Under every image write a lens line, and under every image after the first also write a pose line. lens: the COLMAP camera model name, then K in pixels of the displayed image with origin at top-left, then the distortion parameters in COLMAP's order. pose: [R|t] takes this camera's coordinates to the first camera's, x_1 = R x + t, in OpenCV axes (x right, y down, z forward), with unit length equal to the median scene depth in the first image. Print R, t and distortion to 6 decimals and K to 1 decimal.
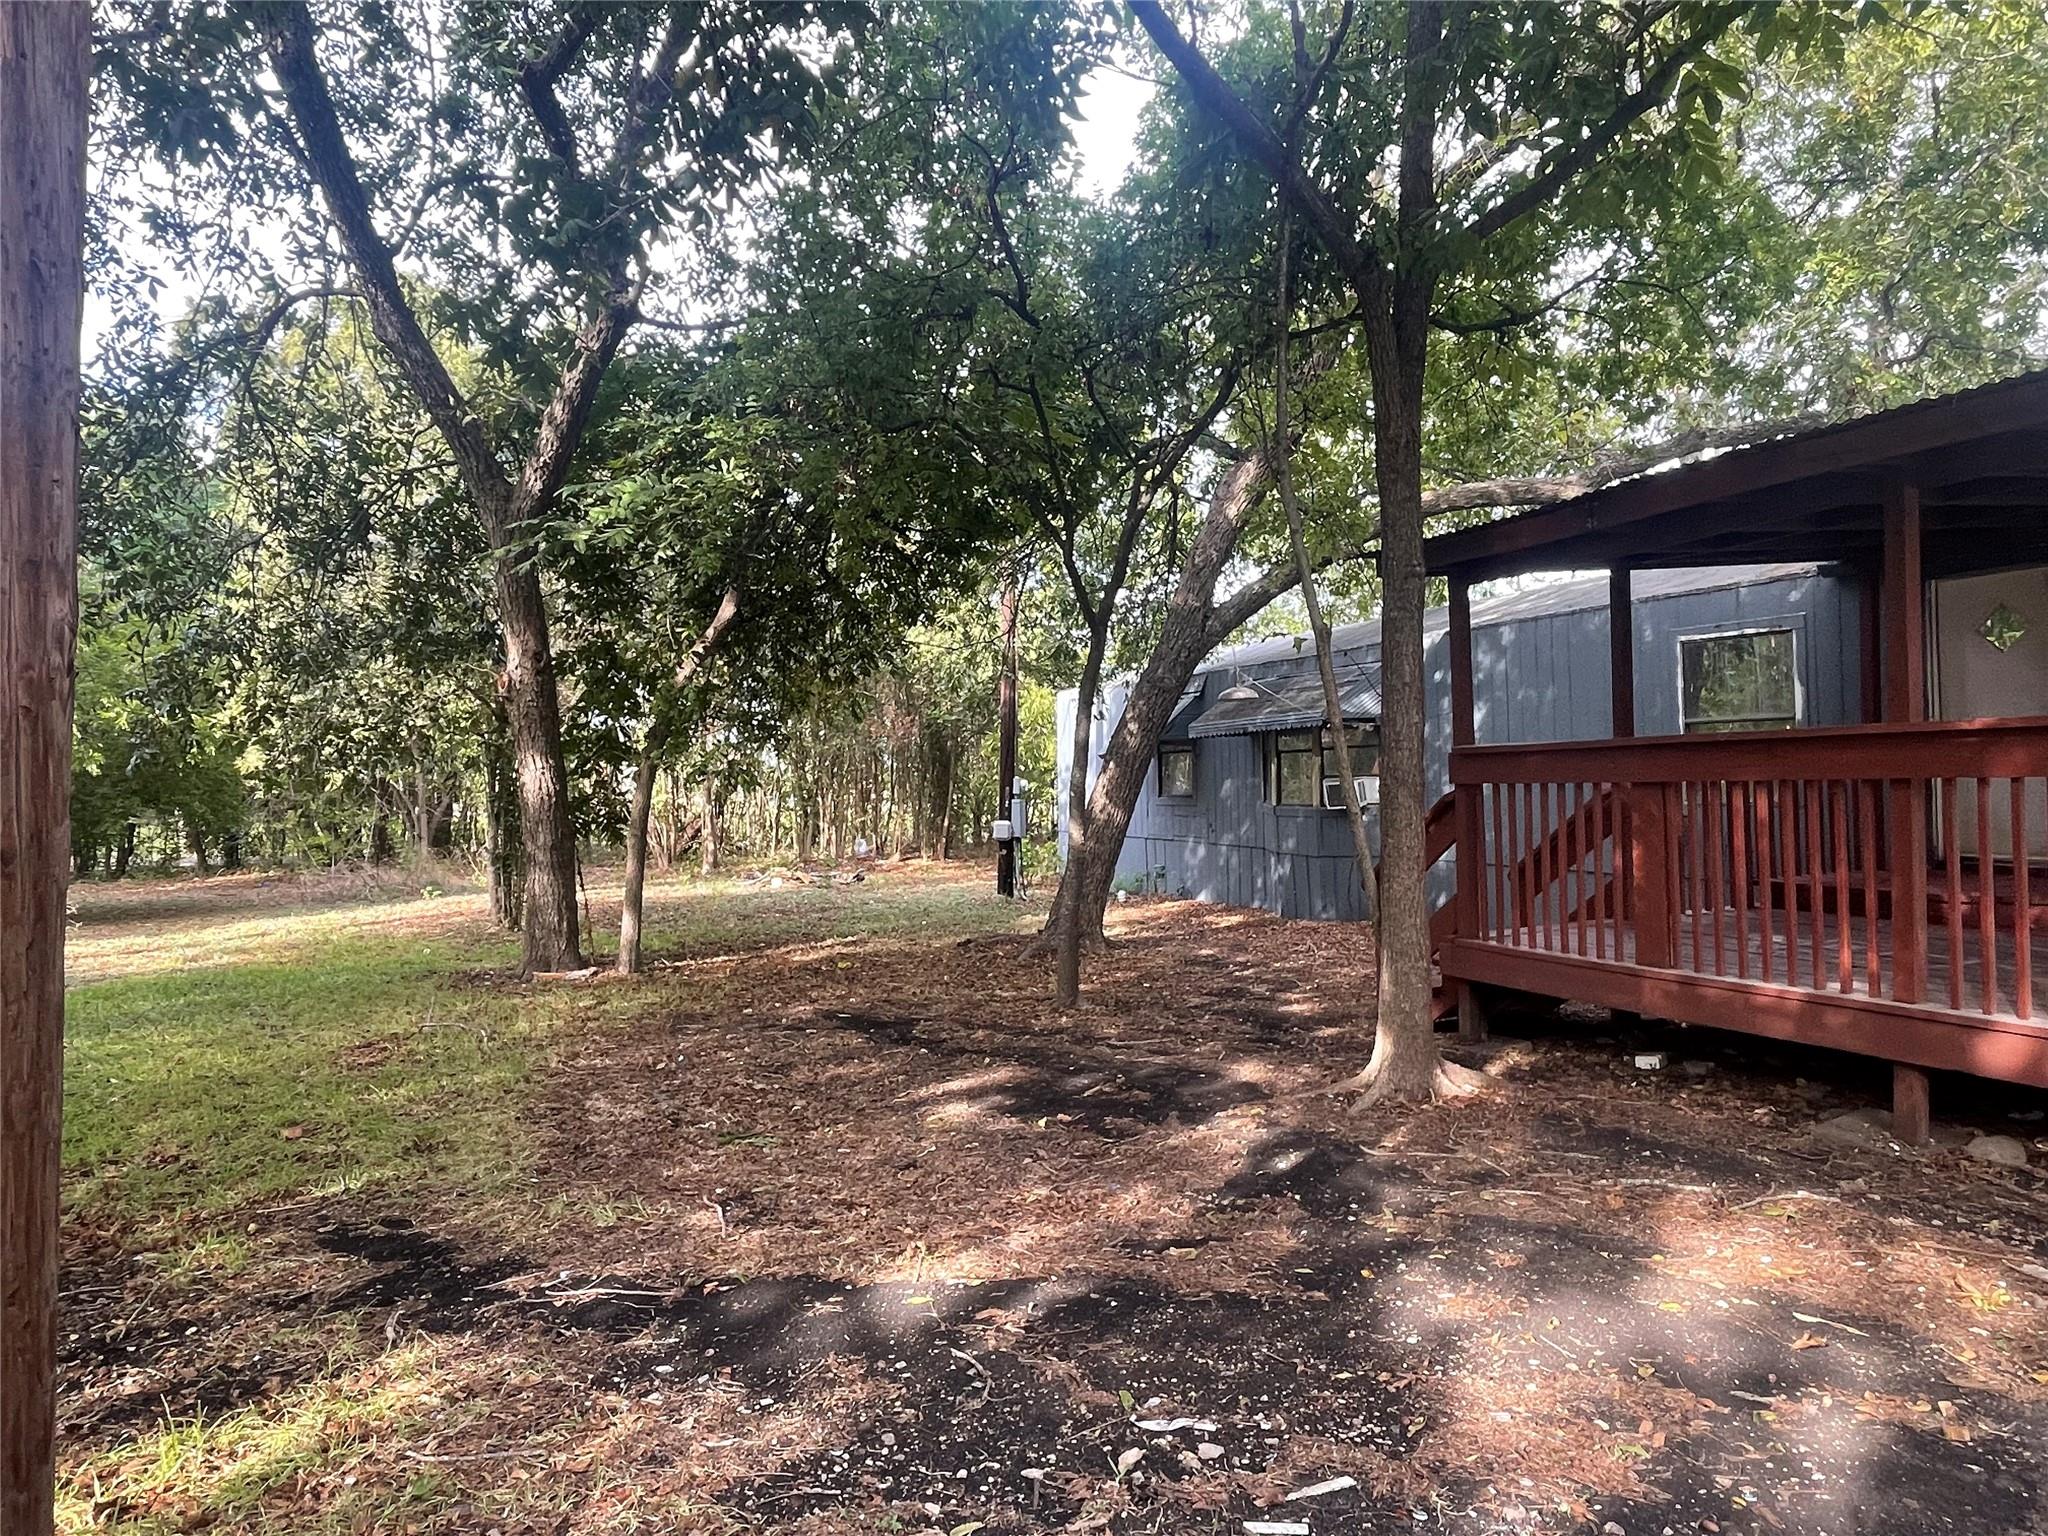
lens RADIAL K [[1279.9, 0, 1024.0], [0, 1279.9, 768.0], [0, 0, 1]] dist [-0.011050, -0.002367]
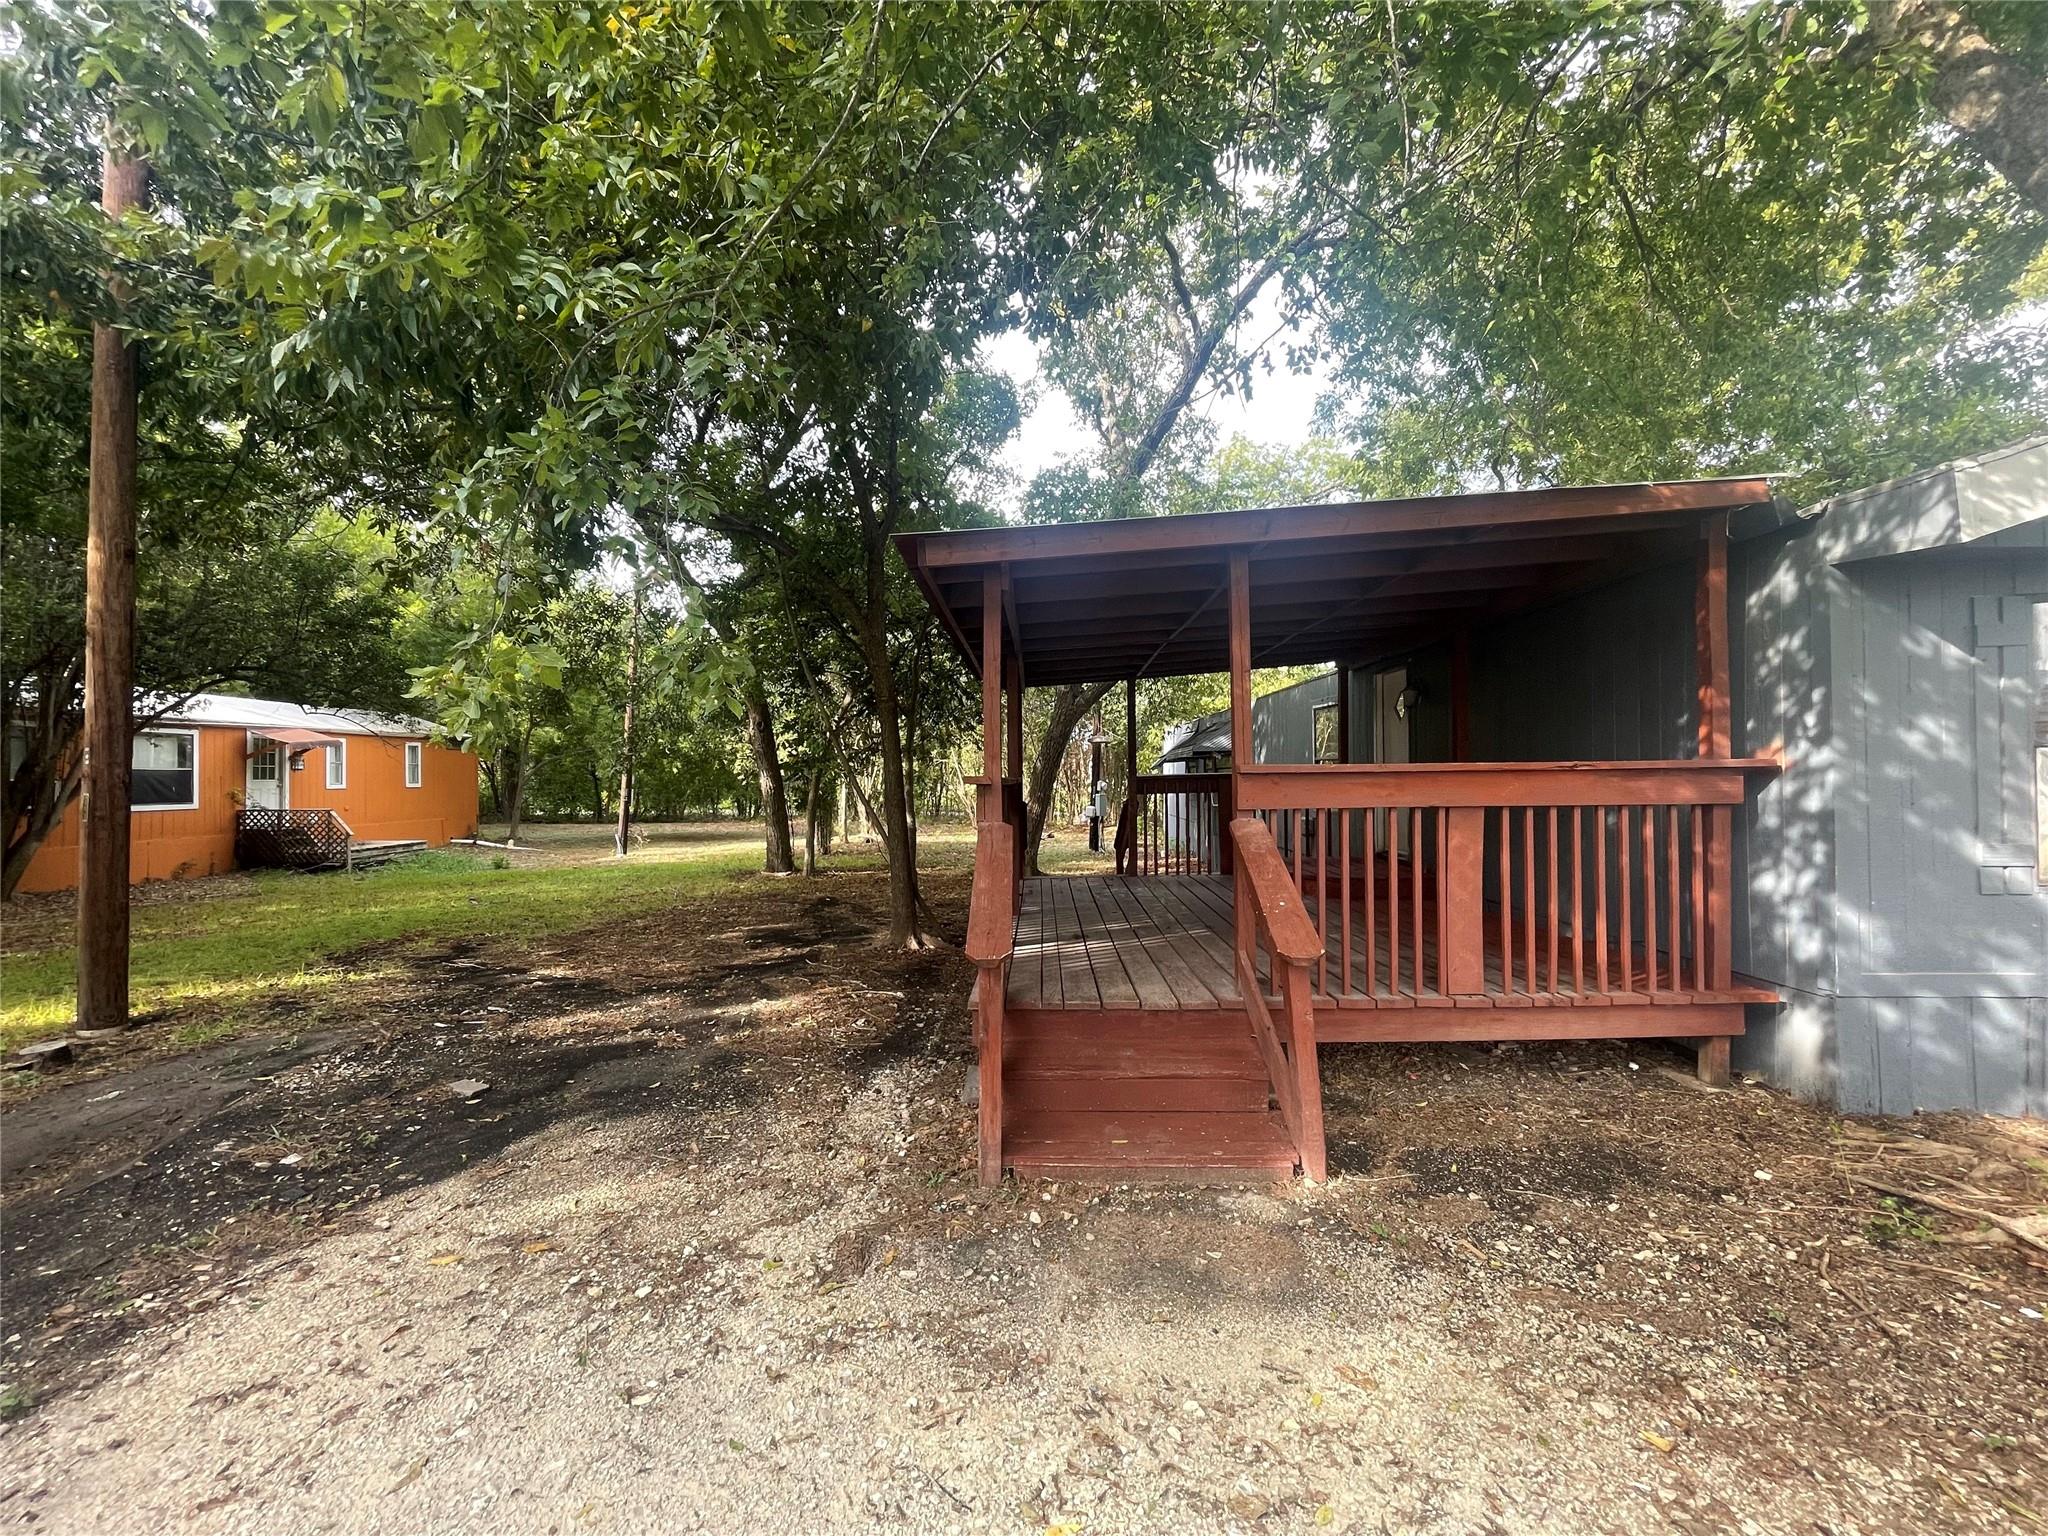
lens RADIAL K [[822.2, 0, 1024.0], [0, 822.2, 768.0], [0, 0, 1]] dist [-0.011162, 0.001244]
pose [[0.920031, 0.013403, -0.391617, 1.247195], [-0.012258, 0.999910, 0.005424, -0.064860], [0.391654, -0.000190, 0.920112, -0.206945]]
